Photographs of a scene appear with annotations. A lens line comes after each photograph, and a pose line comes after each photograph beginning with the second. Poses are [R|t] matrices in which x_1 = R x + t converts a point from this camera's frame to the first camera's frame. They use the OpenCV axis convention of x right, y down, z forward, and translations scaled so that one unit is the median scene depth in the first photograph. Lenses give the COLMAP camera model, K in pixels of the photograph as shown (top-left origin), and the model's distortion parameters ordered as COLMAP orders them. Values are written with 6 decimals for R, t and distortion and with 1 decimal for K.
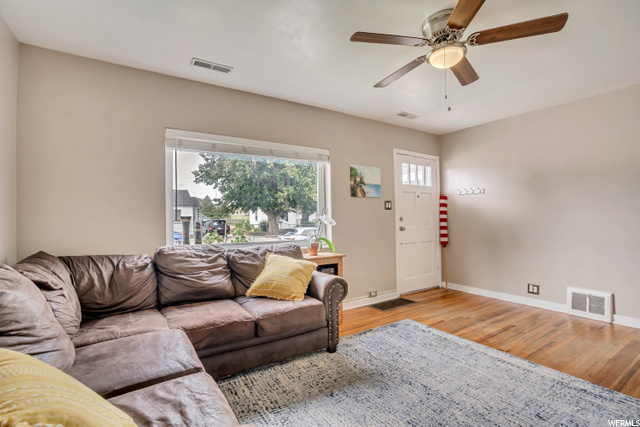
lens RADIAL K [[306.7, 0, 316.1], [0, 306.7, 212.3], [0, 0, 1]] dist [-0.019093, 0.000718]
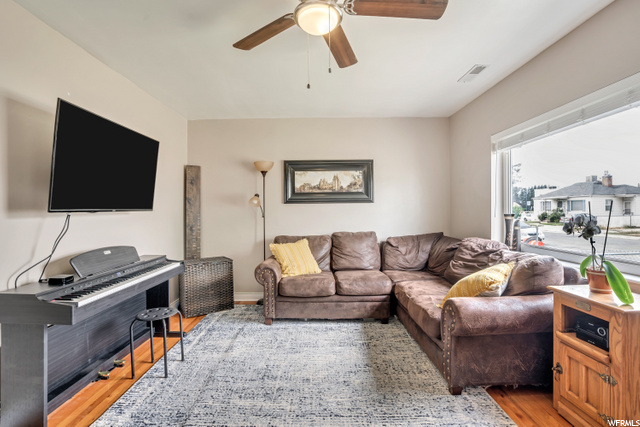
lens RADIAL K [[306.7, 0, 317.2], [0, 306.7, 214.2], [0, 0, 1]] dist [-0.019093, 0.000718]
pose [[-0.542002, 0.024364, -0.840024, 1.042062], [0.035277, 0.999358, 0.006223, -0.018775], [0.839636, -0.026261, -0.542514, 1.348270]]
